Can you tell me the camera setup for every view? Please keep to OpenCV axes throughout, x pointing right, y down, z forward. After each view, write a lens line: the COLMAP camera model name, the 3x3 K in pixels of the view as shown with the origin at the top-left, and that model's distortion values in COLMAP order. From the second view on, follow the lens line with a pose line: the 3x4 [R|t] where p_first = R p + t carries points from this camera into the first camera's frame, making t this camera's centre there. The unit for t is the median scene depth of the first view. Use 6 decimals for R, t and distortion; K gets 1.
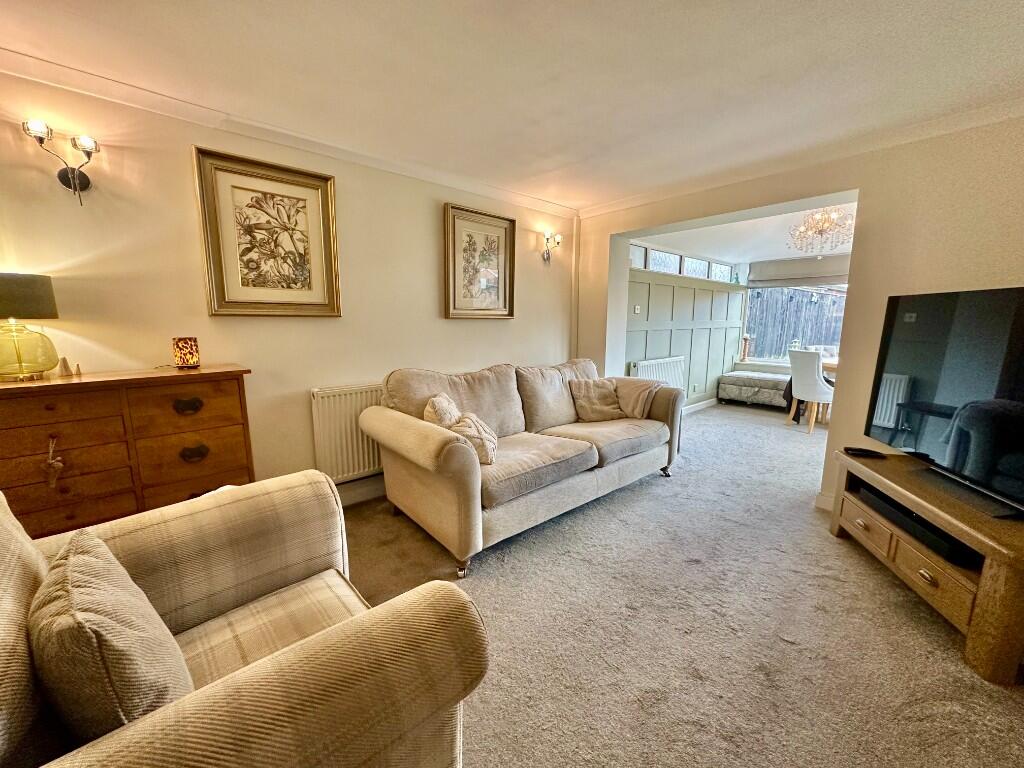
lens RADIAL K [[408.6, 0, 512.0], [0, 408.6, 384.0], [0, 0, 1]] dist [0.000458, 0.000022]
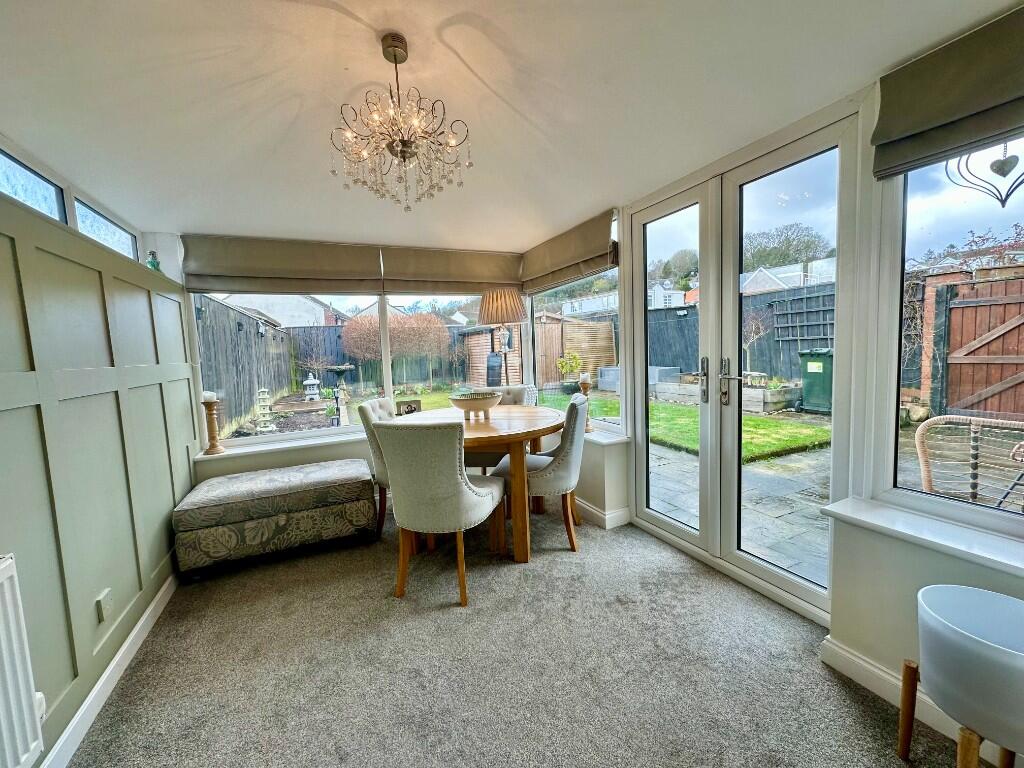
lens RADIAL K [[408.6, 0, 512.0], [0, 408.6, 384.0], [0, 0, 1]] dist [0.000458, 0.000022]
pose [[0.287377, -0.100317, 0.952550, 0.555651], [0.196110, 0.979594, 0.044000, -0.193812], [-0.937526, 0.174160, 0.301186, 1.252718]]
